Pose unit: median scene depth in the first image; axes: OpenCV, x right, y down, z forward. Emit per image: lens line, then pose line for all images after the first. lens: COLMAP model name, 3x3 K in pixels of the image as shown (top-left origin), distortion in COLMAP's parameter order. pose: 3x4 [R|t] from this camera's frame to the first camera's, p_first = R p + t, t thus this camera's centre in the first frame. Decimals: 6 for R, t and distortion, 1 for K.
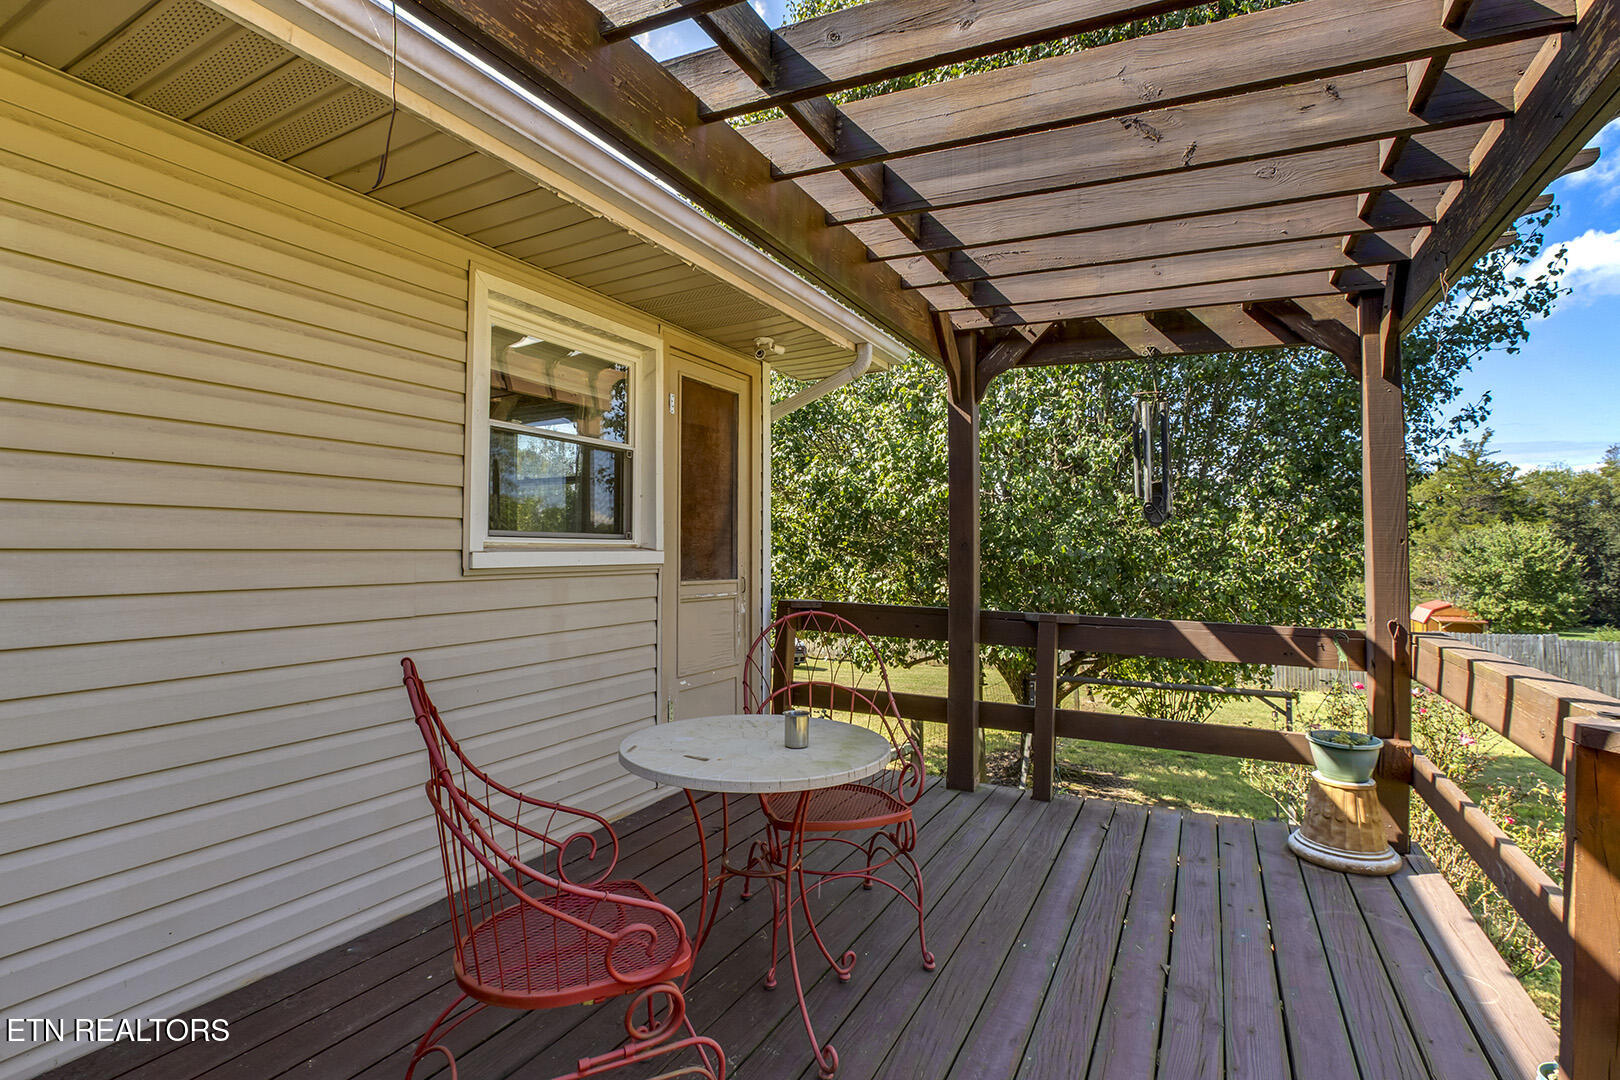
lens RADIAL K [[775.3, 0, 803.9], [0, 775.3, 548.8], [0, 0, 1]] dist [-0.023657, -0.000278]
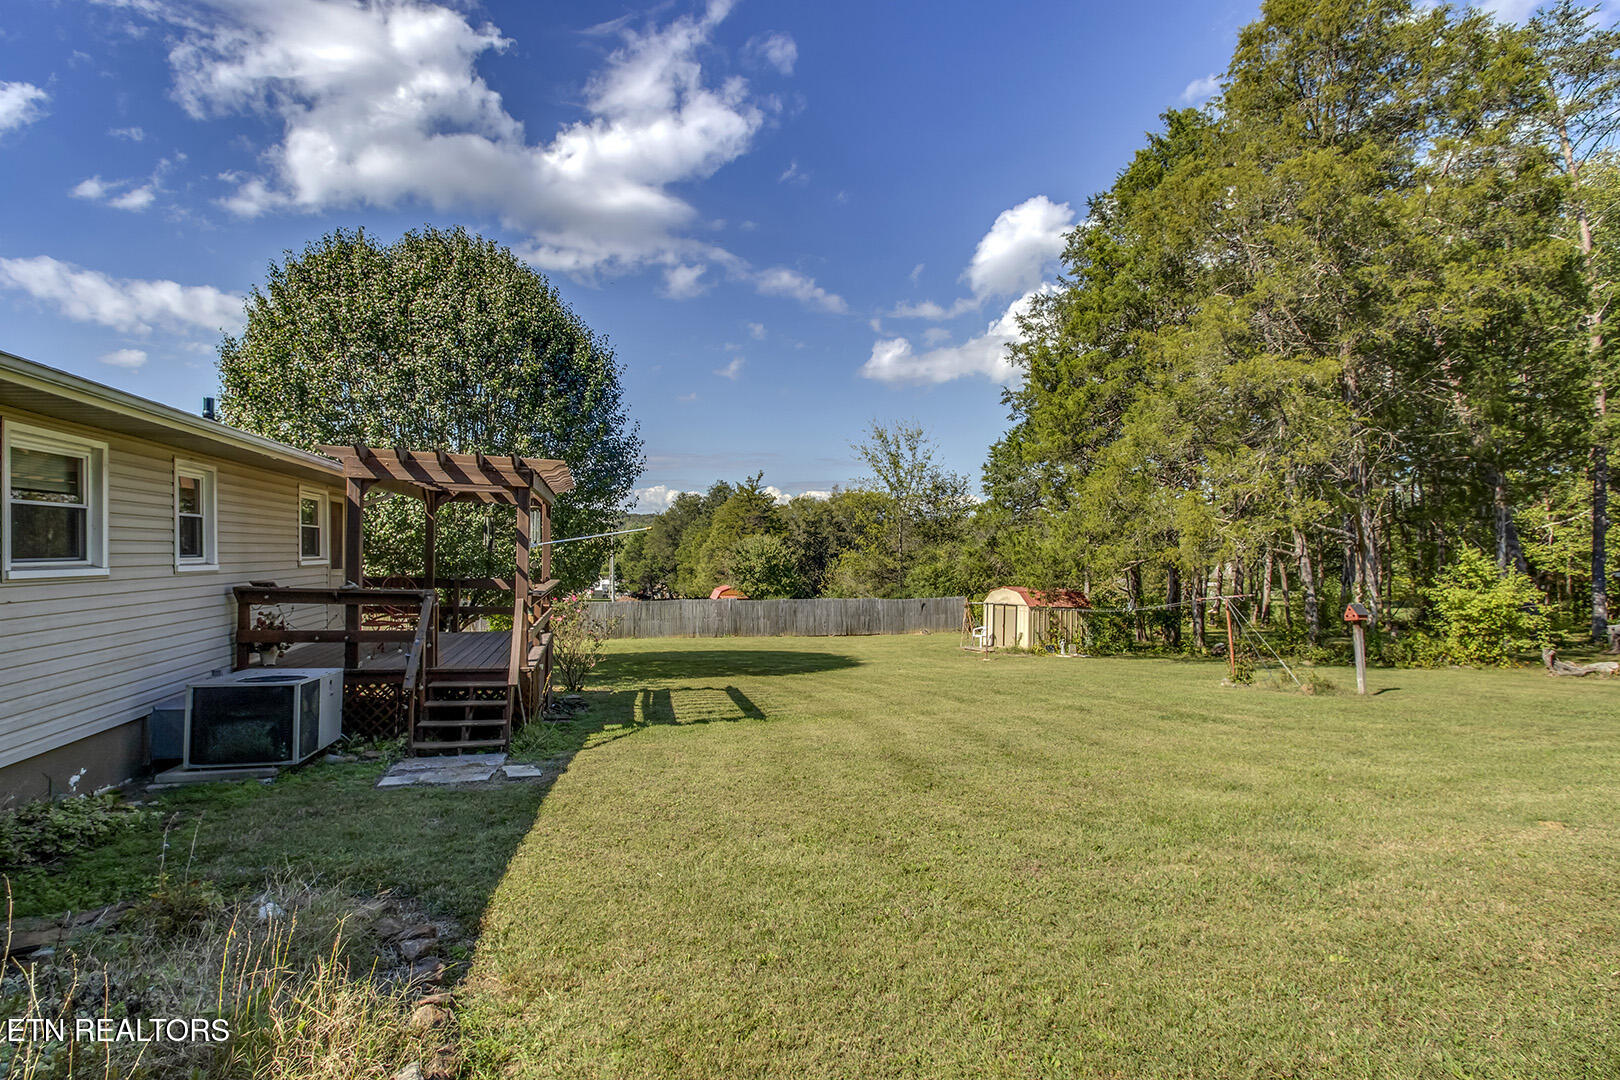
lens RADIAL K [[751.7, 0, 811.8], [0, 751.7, 553.6], [0, 0, 1]] dist [-0.021895, 0.000682]
pose [[0.725277, -0.002386, 0.688453, -0.072523], [-0.002141, 0.999981, 0.005722, -0.003738], [-0.688454, -0.005624, 0.725258, -0.217749]]
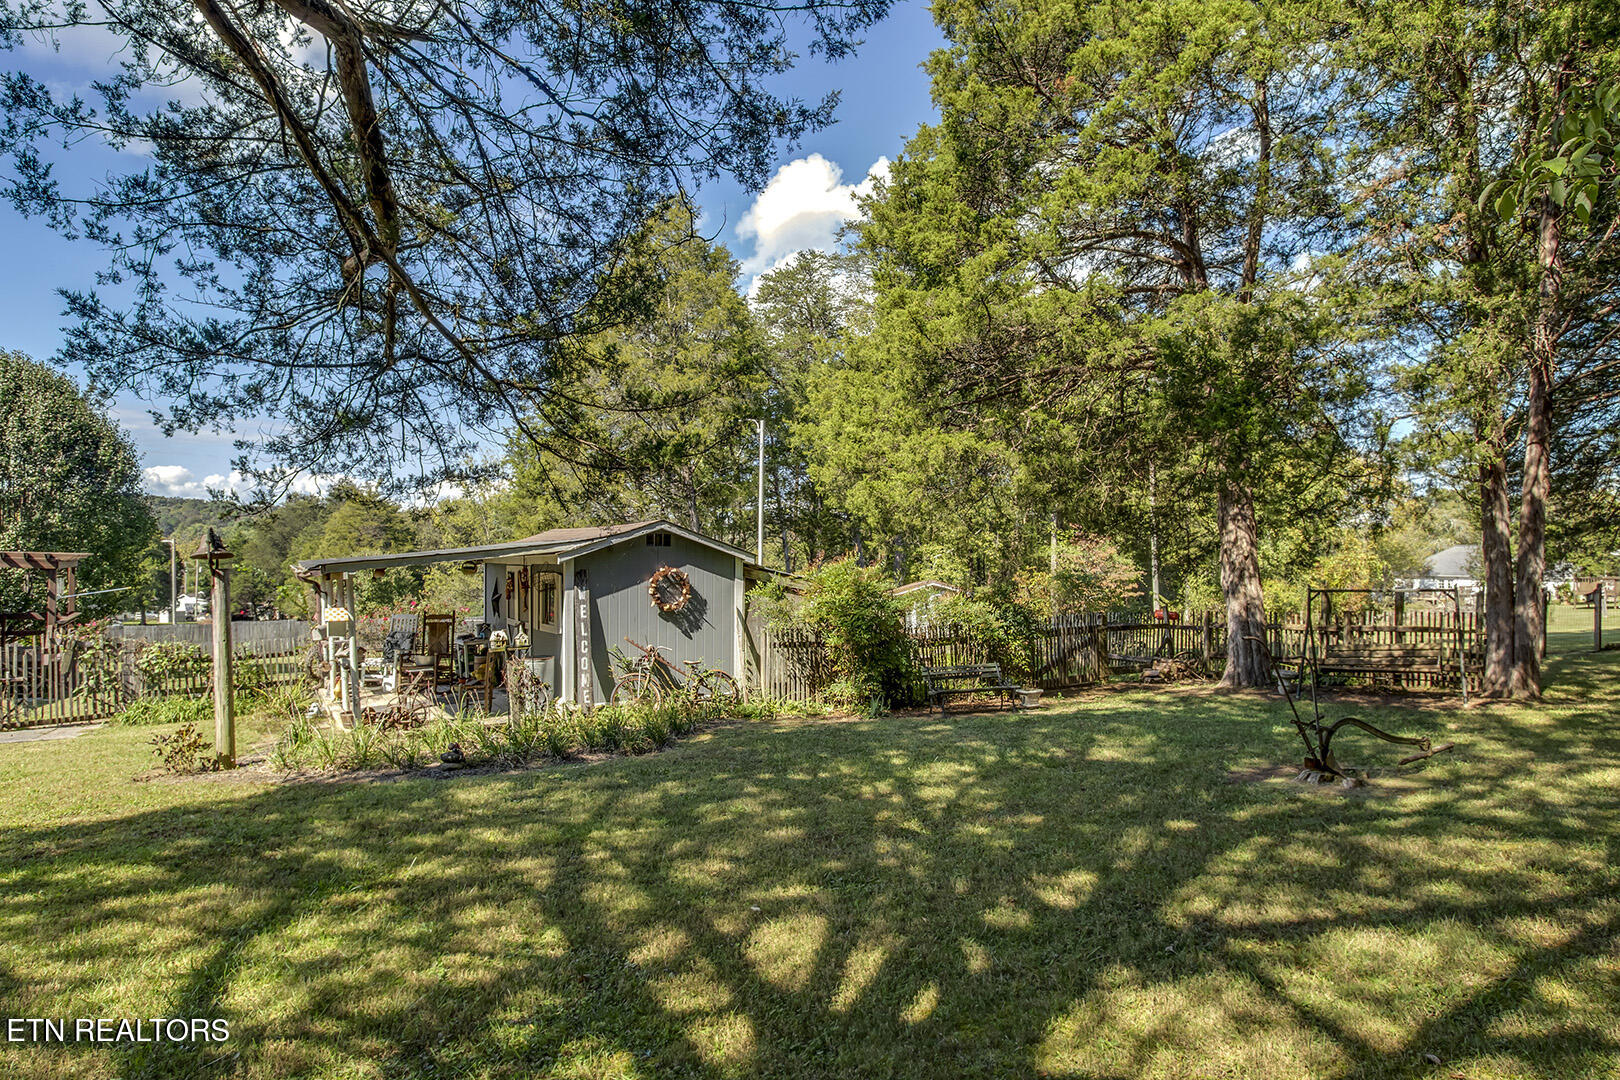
lens RADIAL K [[922.8, 0, 808.0], [0, 922.8, 557.5], [0, 0, 1]] dist [-0.018942, 0.001769]
pose [[0.476616, 0.002058, 0.879109, -0.219335], [-0.008085, 0.999965, 0.002042, -0.029564], [-0.879074, -0.008081, 0.476616, -0.589204]]
